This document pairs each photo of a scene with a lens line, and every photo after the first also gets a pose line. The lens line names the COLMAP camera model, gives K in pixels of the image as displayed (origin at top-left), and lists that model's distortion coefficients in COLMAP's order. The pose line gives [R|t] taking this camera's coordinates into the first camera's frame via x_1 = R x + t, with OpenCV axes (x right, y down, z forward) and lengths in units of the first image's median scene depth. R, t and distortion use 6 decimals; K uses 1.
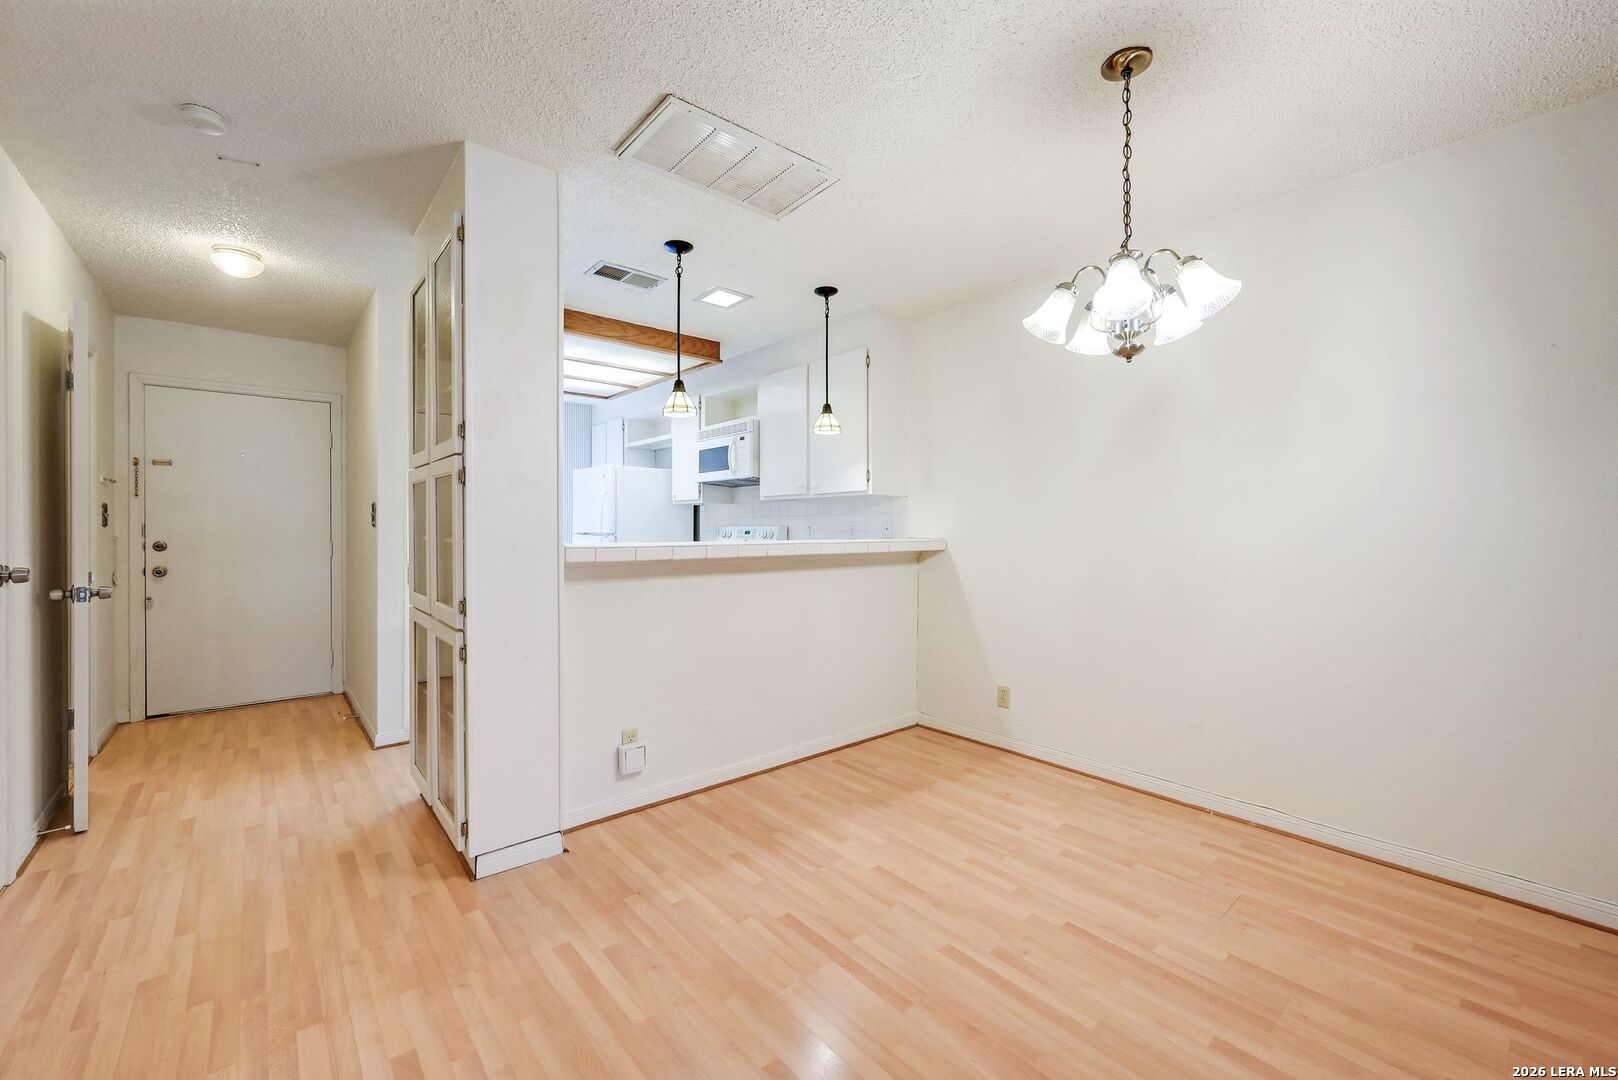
lens RADIAL K [[649.8, 0, 813.8], [0, 649.8, 532.3], [0, 0, 1]] dist [0.000684, -0.000152]
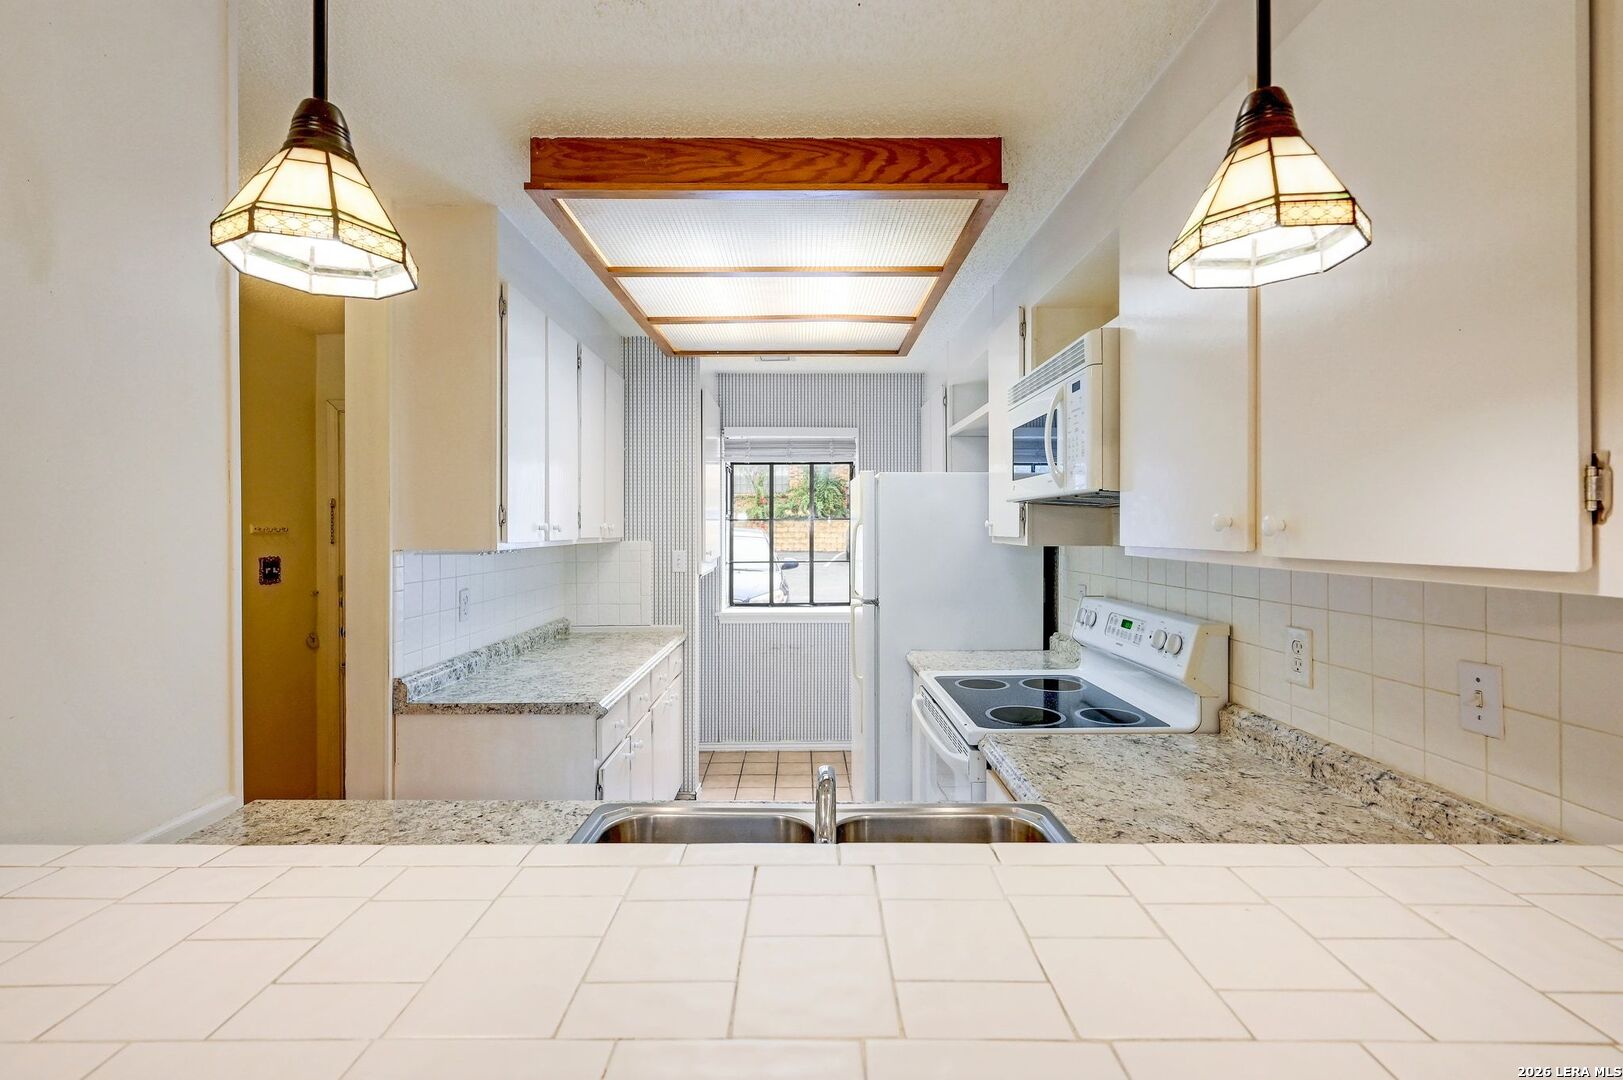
lens RADIAL K [[712.5, 0, 811.4], [0, 712.5, 531.4], [0, 0, 1]] dist [-0.000056, -0.000023]
pose [[0.758791, -0.001019, -0.651334, 0.057011], [0.001522, 0.999999, 0.000208, -0.090127], [0.651333, -0.001149, 0.758791, 0.862881]]
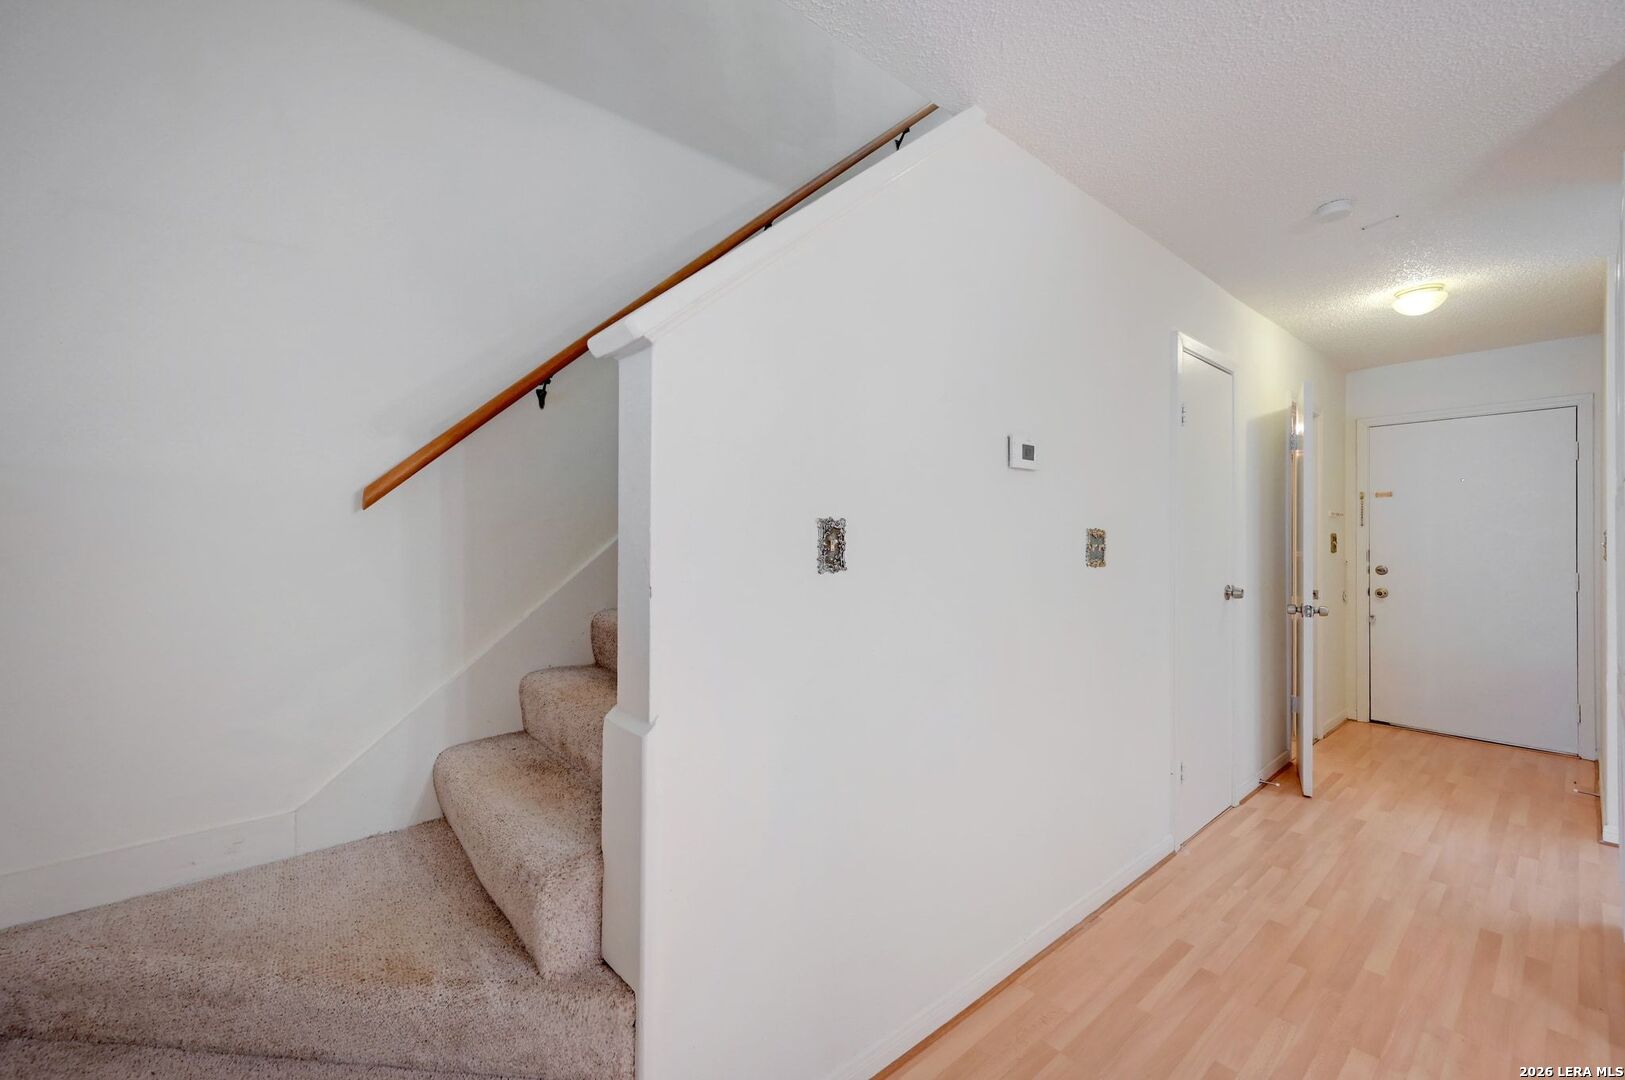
lens RADIAL K [[637.5, 0, 809.3], [0, 637.5, 536.2], [0, 0, 1]] dist [0.000560, -0.000022]
pose [[-0.027063, -0.006289, -0.999614, 0.139272], [-0.007809, 0.999951, -0.006080, -0.028148], [0.999603, 0.007641, -0.027111, 0.065251]]
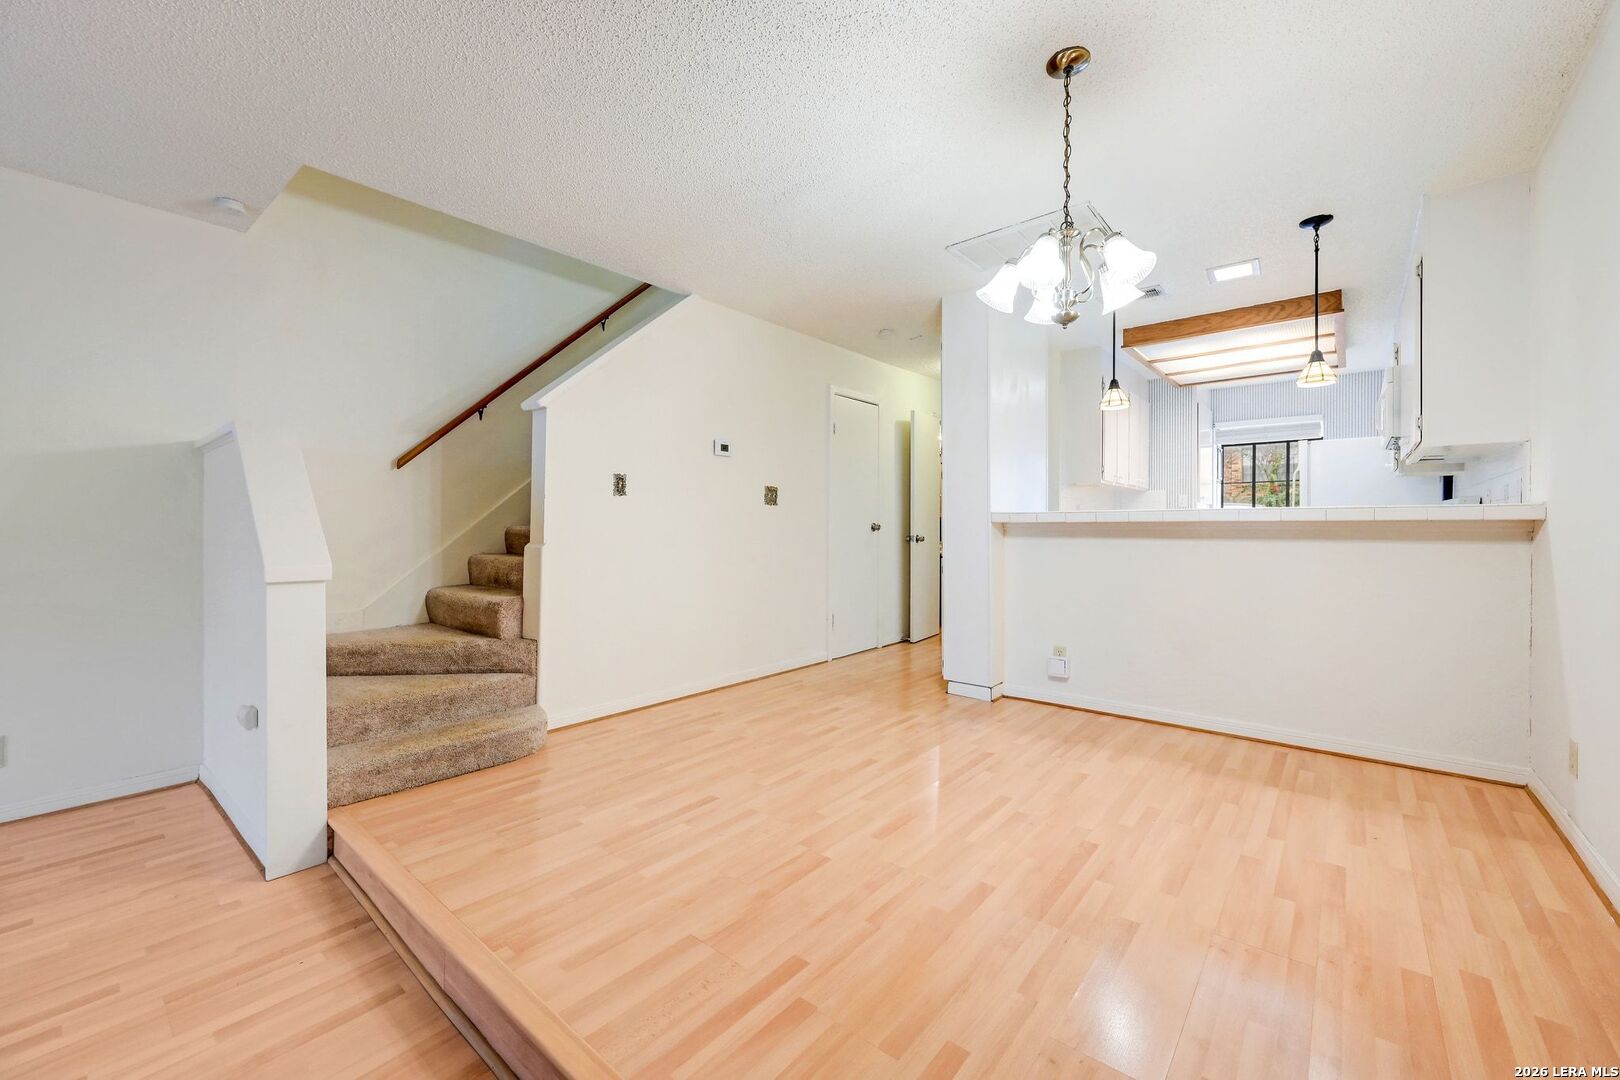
lens RADIAL K [[648.7, 0, 803.0], [0, 648.7, 511.6], [0, 0, 1]] dist [0.002537, 0.000248]
pose [[0.147882, -0.026329, -0.988655, 0.852400], [-0.006933, 0.999593, -0.027657, 0.051580], [0.988981, 0.010945, 0.147639, 0.218427]]
